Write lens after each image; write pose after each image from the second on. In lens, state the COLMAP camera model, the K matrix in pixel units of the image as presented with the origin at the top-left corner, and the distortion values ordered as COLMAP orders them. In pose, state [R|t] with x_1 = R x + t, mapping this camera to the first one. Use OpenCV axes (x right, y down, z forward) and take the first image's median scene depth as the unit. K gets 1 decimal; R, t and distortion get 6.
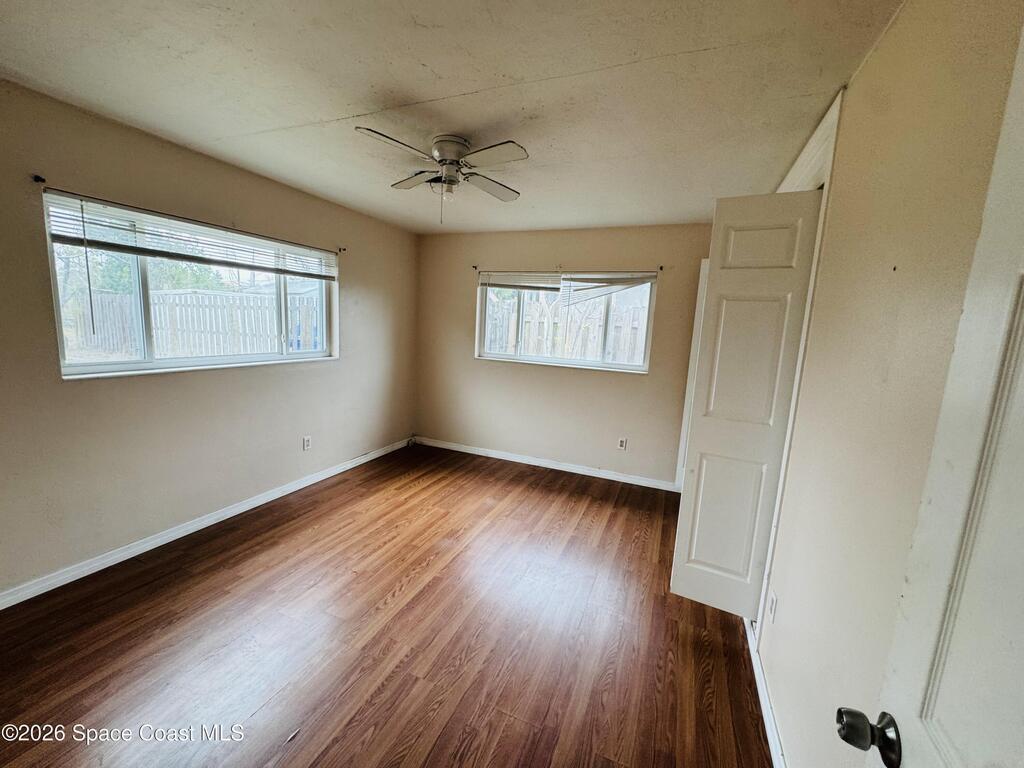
lens RADIAL K [[409.5, 0, 512.4], [0, 409.5, 383.3], [0, 0, 1]] dist [-0.005551, 0.000386]
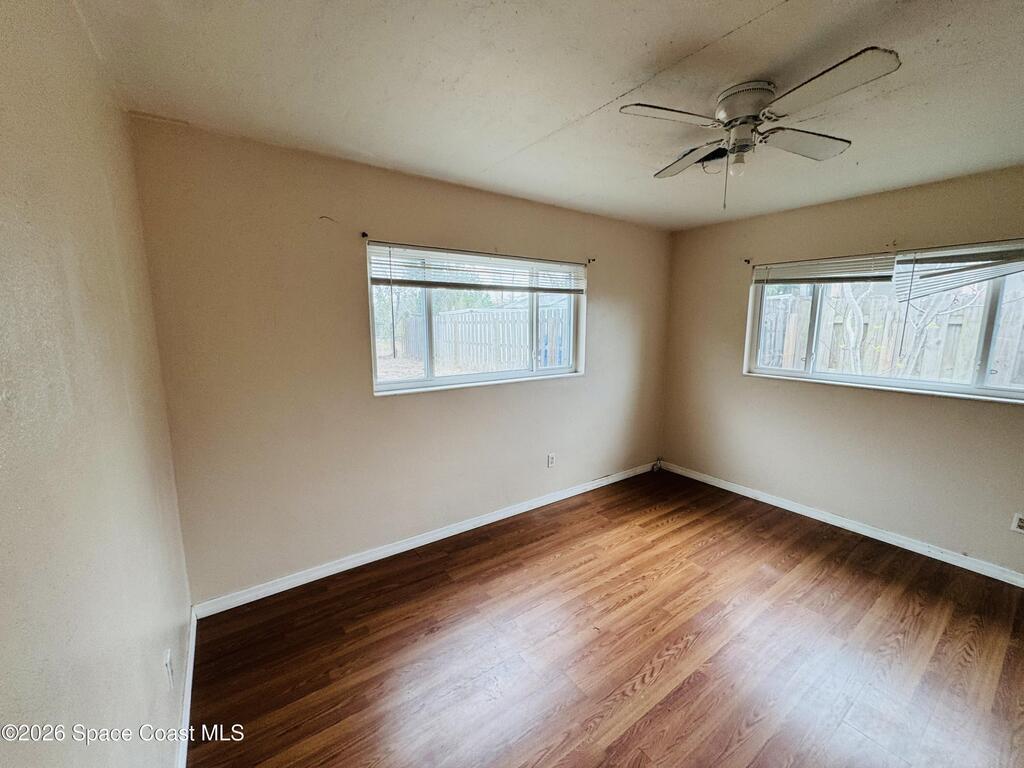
lens RADIAL K [[409.5, 0, 512.4], [0, 409.5, 383.3], [0, 0, 1]] dist [-0.005551, 0.000386]
pose [[0.847375, 0.028080, -0.530253, -0.070827], [-0.033762, 0.999429, -0.001028, -0.040891], [0.529921, 0.018773, 0.847839, 0.121192]]
